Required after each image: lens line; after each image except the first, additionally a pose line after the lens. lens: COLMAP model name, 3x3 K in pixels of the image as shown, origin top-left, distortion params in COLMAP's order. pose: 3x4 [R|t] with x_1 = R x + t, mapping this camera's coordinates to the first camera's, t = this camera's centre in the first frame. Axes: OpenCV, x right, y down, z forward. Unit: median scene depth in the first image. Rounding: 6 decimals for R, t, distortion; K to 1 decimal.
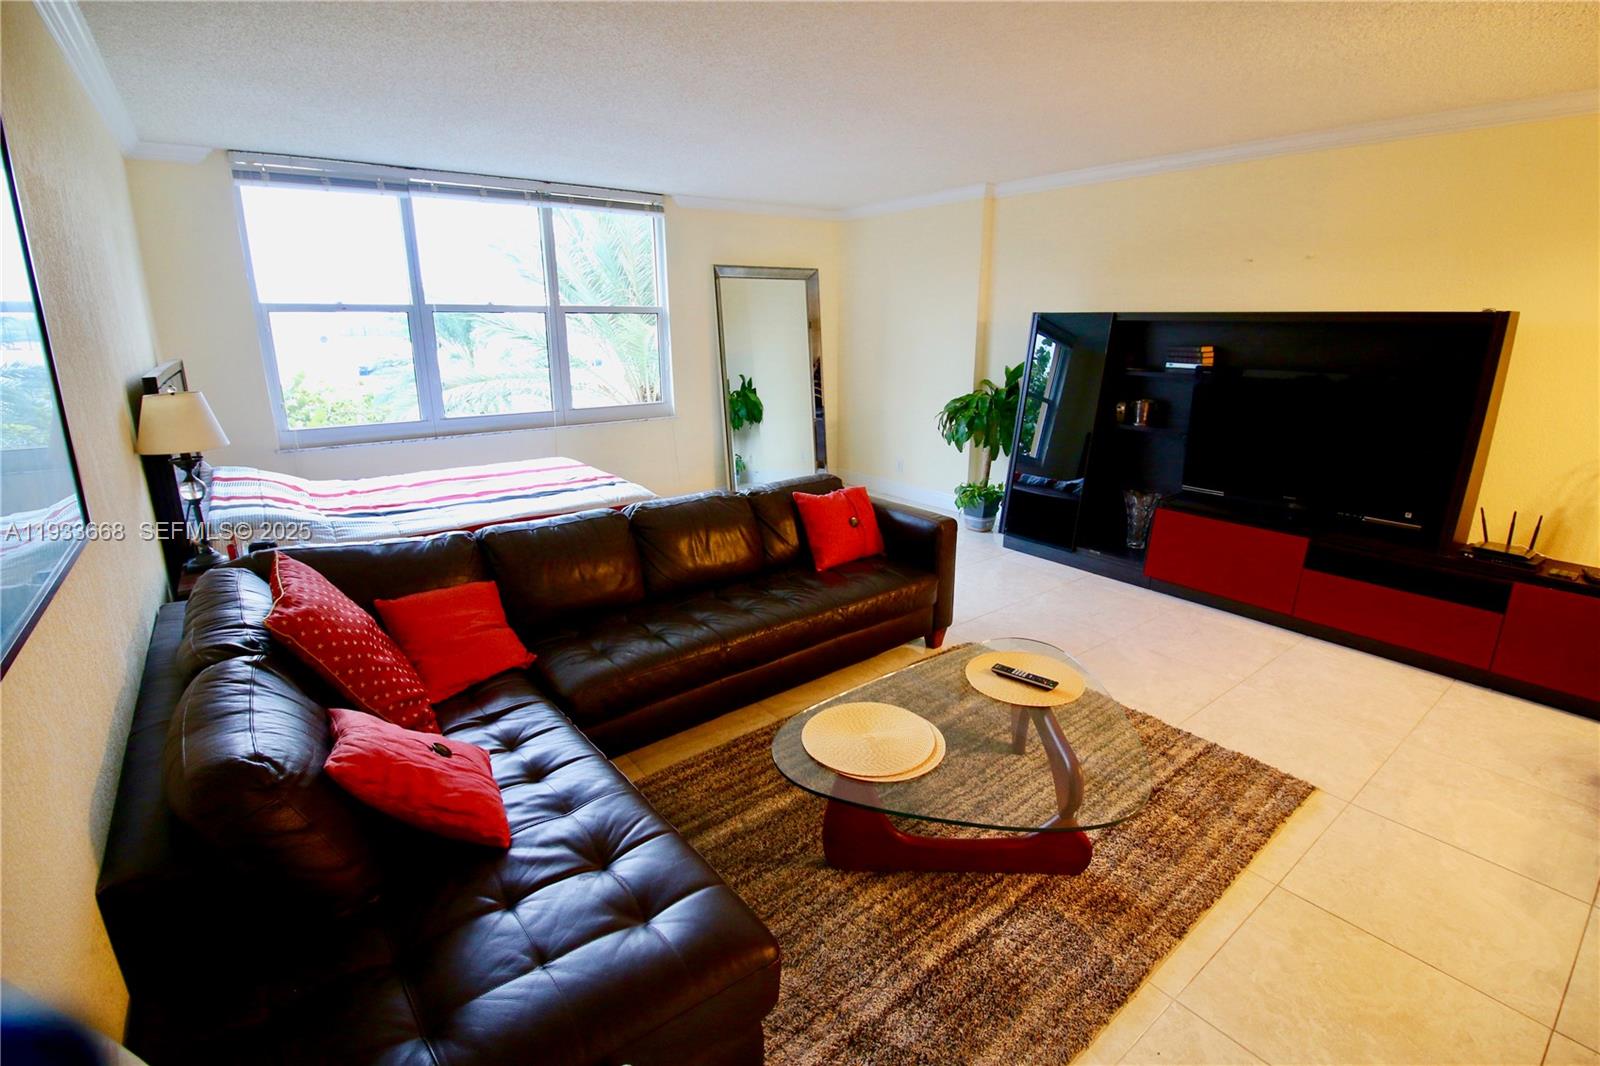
lens RADIAL K [[740.3, 0, 802.4], [0, 740.3, 511.7], [0, 0, 1]] dist [0.001516, -0.012679]
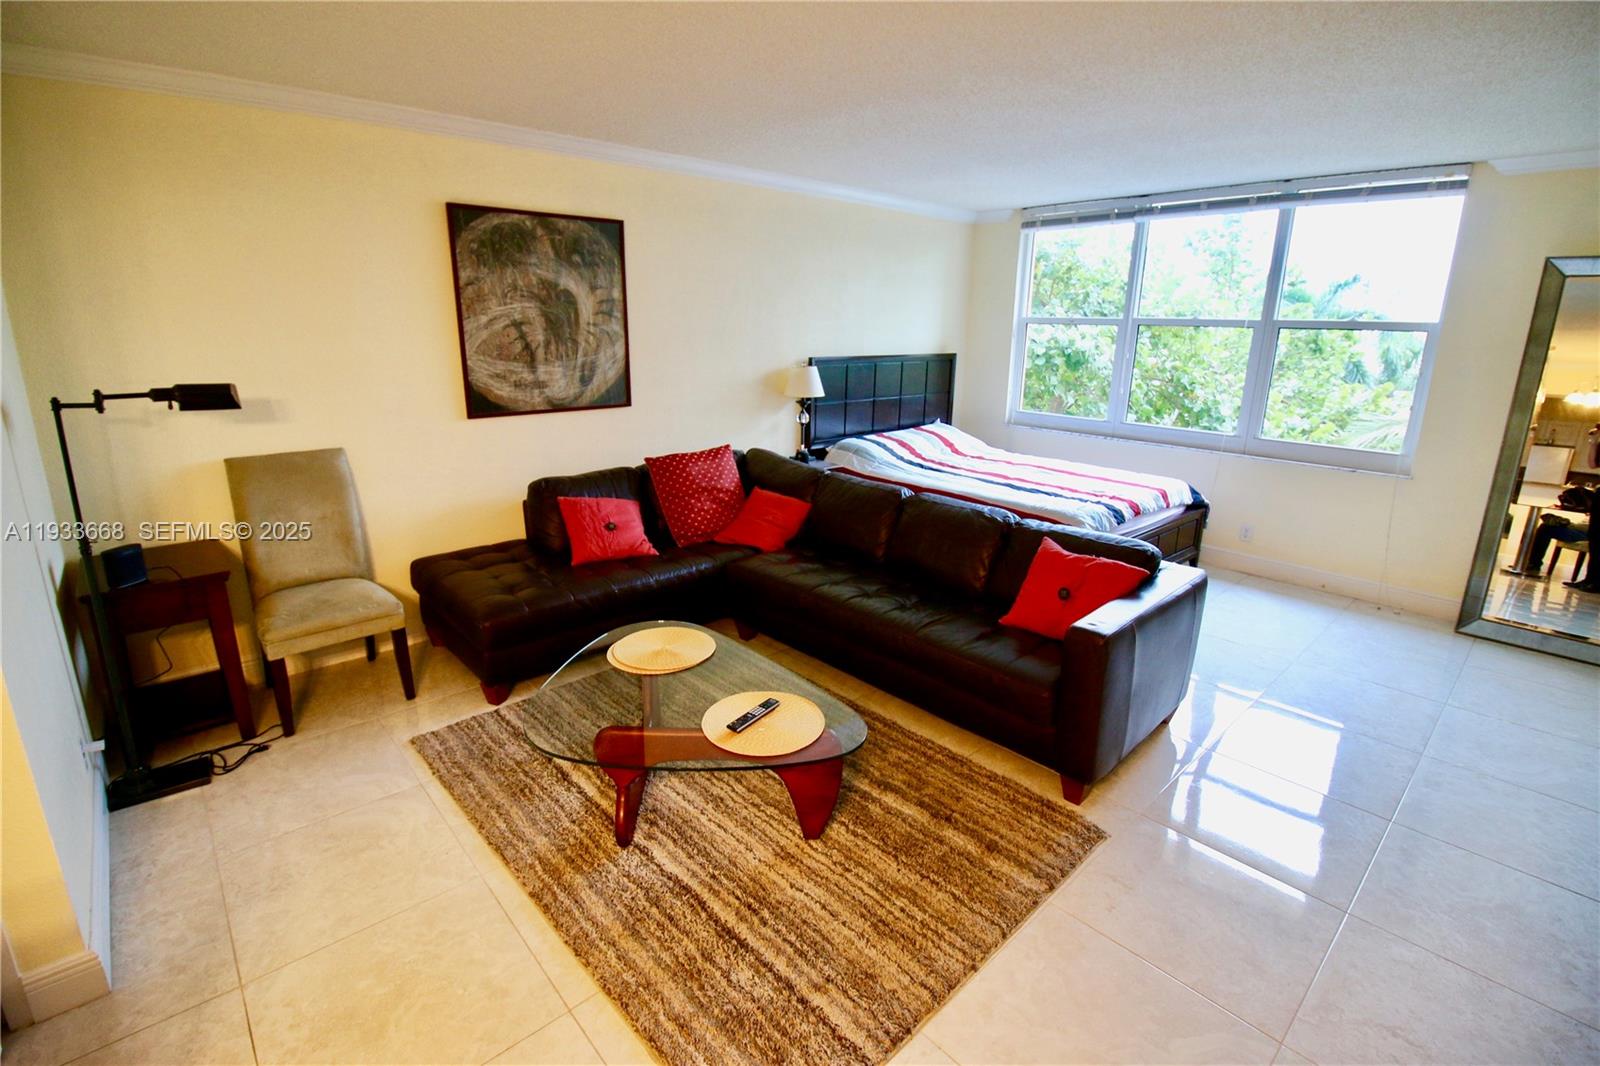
lens RADIAL K [[740.3, 0, 802.4], [0, 740.3, 511.7], [0, 0, 1]] dist [0.001516, -0.012679]
pose [[0.074457, 0.255083, -0.964048, 0.563198], [-0.266742, 0.936600, 0.227219, -0.123272], [0.960888, 0.240234, 0.137777, 0.423554]]
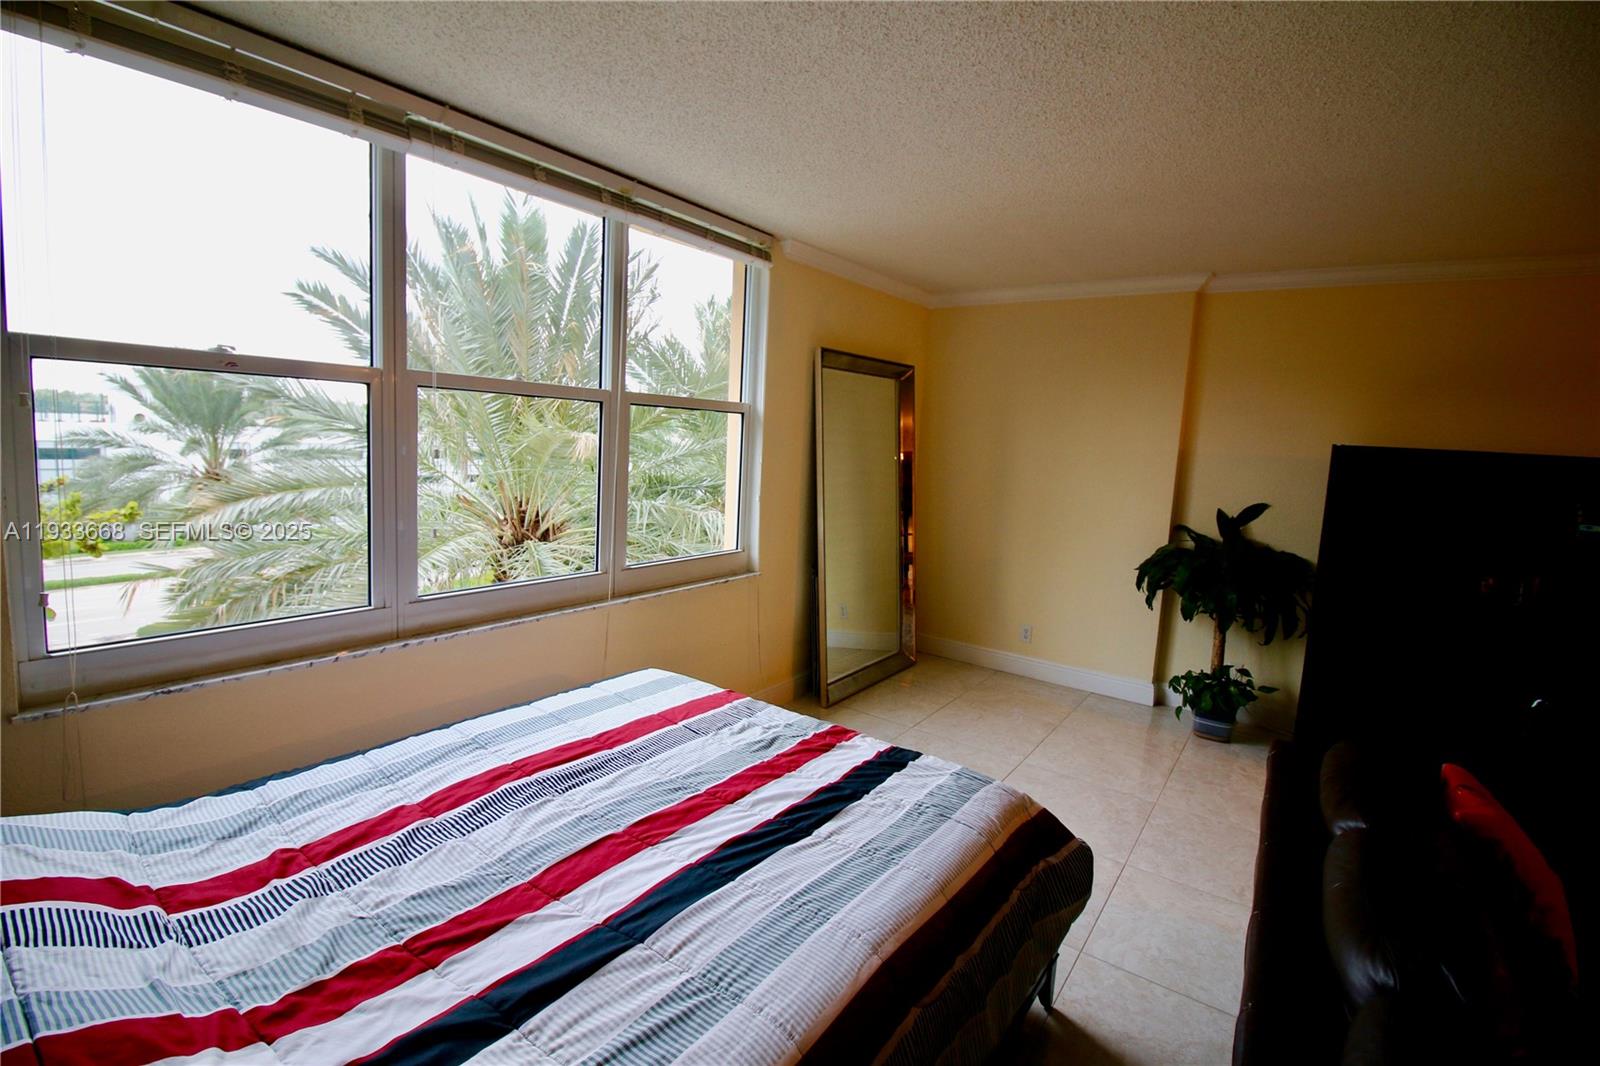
lens RADIAL K [[740.3, 0, 802.4], [0, 740.3, 511.7], [0, 0, 1]] dist [0.001516, -0.012679]
pose [[0.956903, 0.020407, 0.289690, -0.387468], [0.019746, 0.990648, -0.135009, -0.113282], [-0.289736, 0.134911, 0.947550, 0.461421]]
